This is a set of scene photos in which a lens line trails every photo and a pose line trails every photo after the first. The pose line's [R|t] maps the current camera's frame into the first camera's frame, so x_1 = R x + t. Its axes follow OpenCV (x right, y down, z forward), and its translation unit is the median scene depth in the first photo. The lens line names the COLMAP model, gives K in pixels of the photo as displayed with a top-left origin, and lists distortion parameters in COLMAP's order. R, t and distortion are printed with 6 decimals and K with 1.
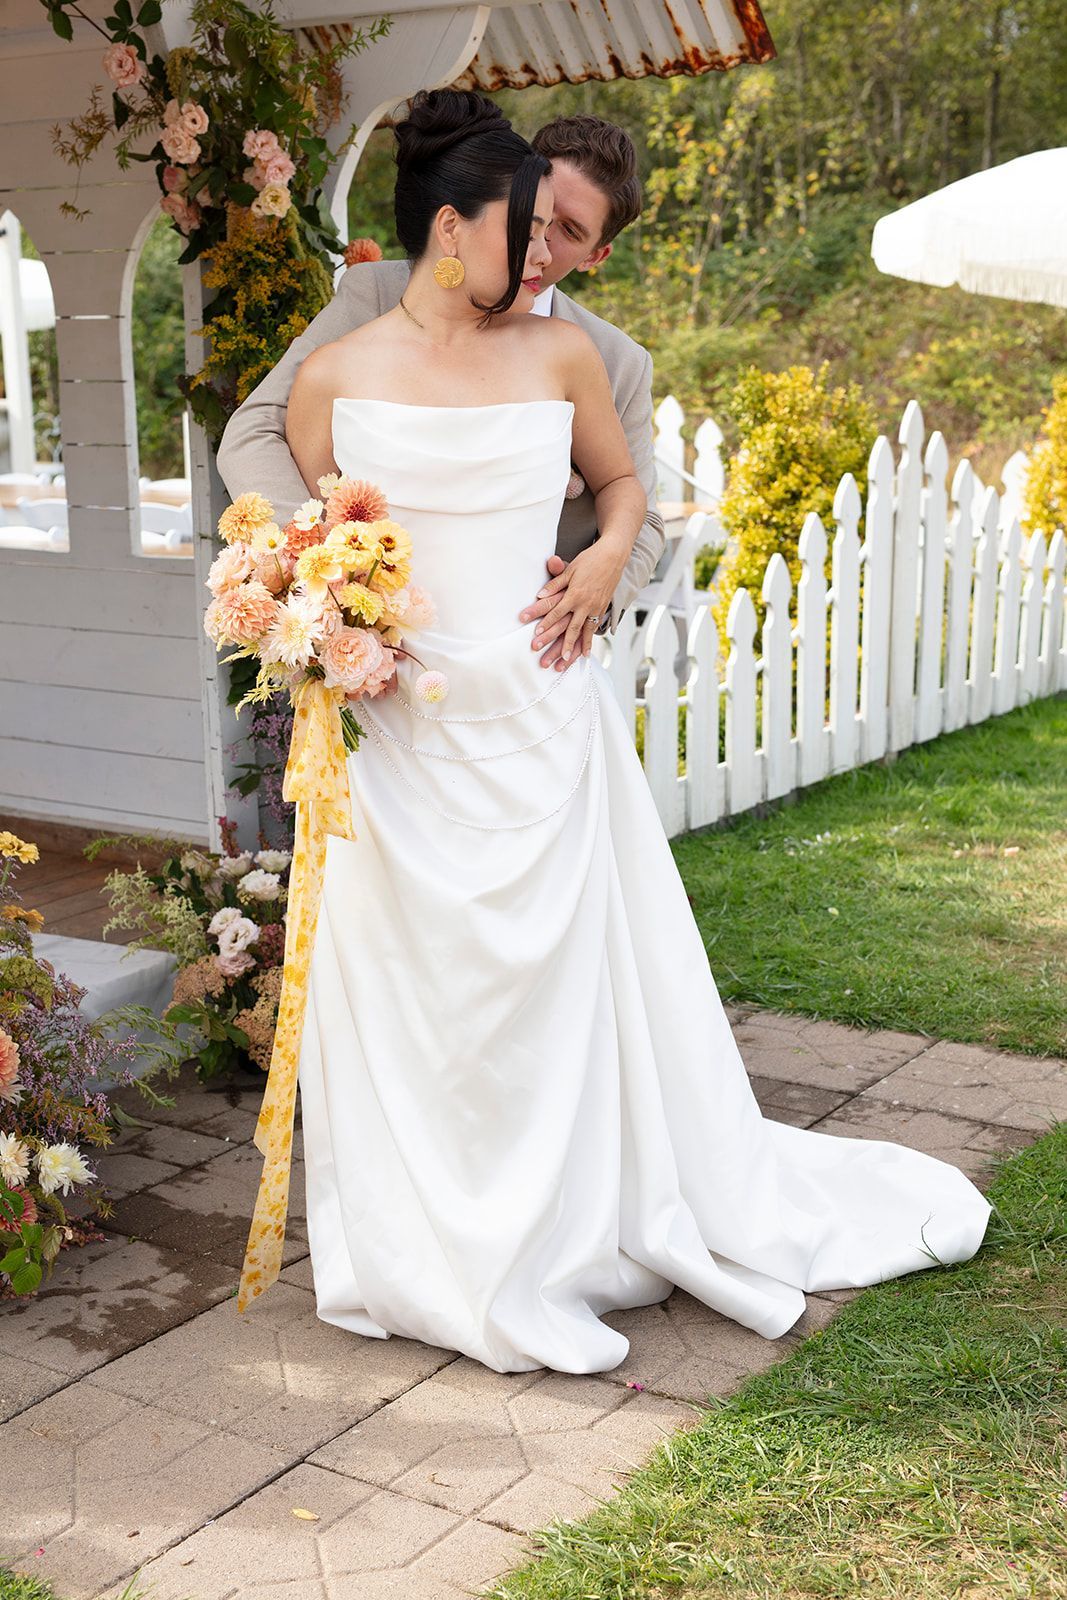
lens RADIAL K [[2218.1, 0, 533.5], [0, 2218.1, 800.0], [0, 0, 1]] dist [0.012015, -0.008455]
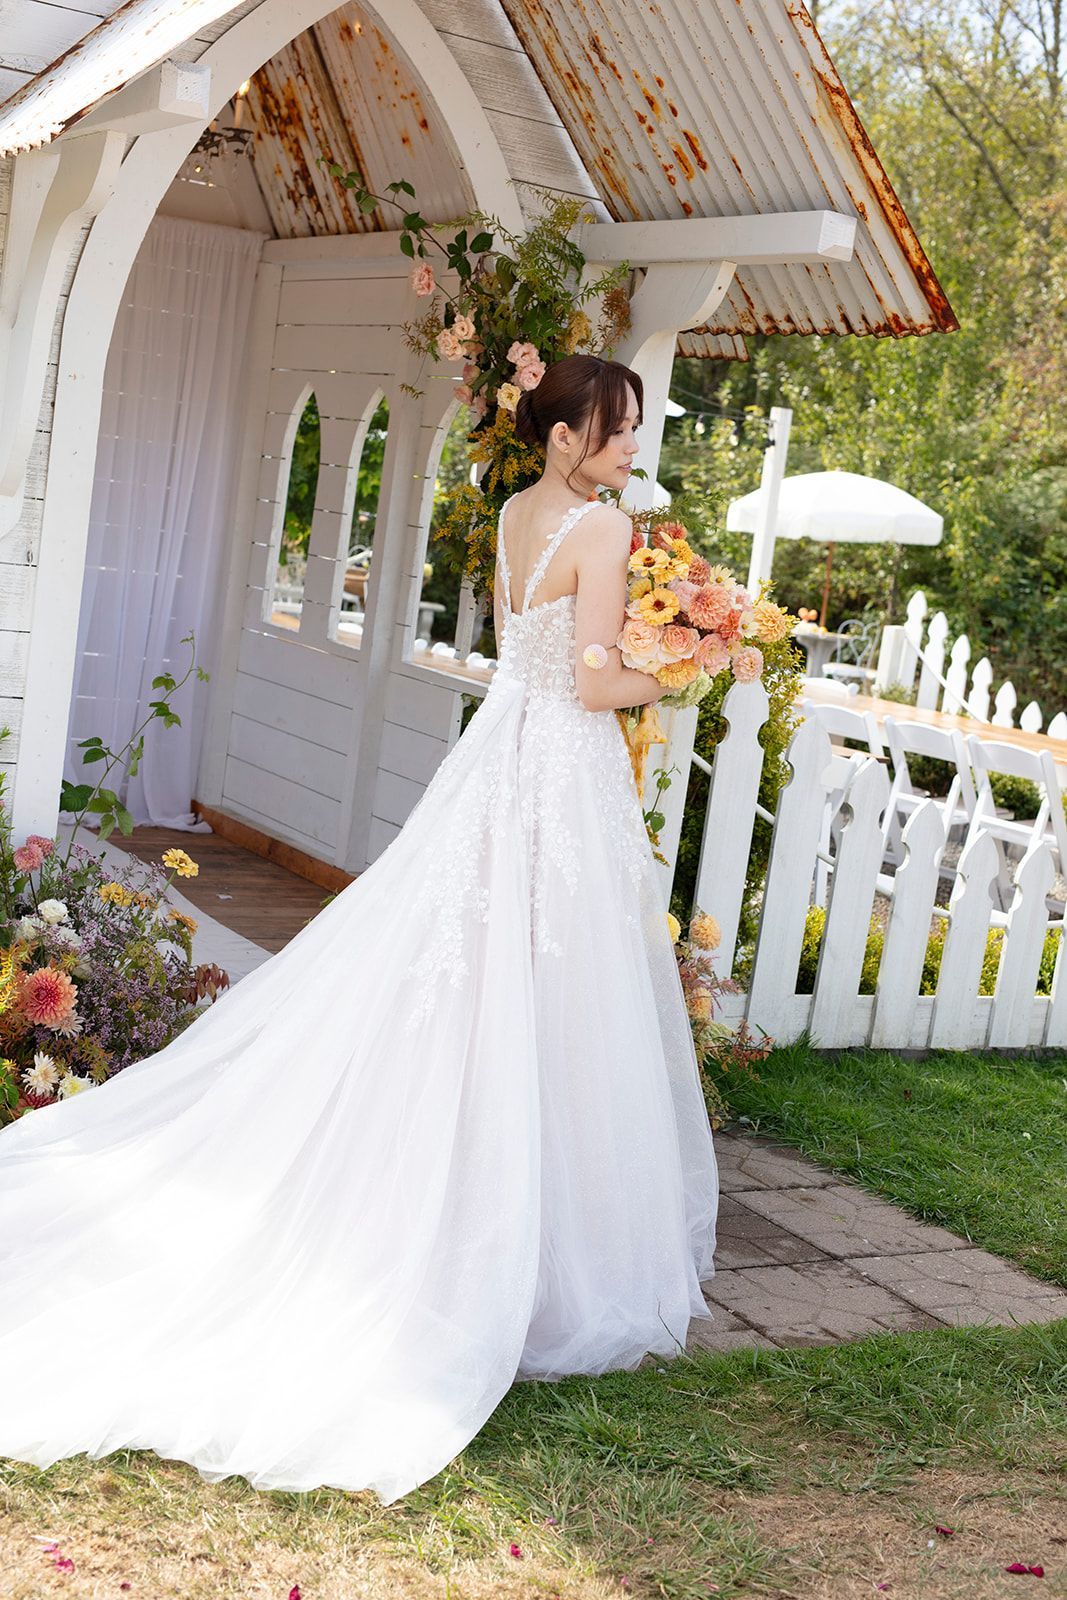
lens RADIAL K [[2218.1, 0, 533.5], [0, 2218.1, 800.0], [0, 0, 1]] dist [0.012015, -0.008455]
pose [[0.891560, 0.190918, -0.410697, 0.416673], [-0.231518, 0.971494, -0.050979, 0.005059], [0.389257, 0.140535, 0.910346, -0.074699]]
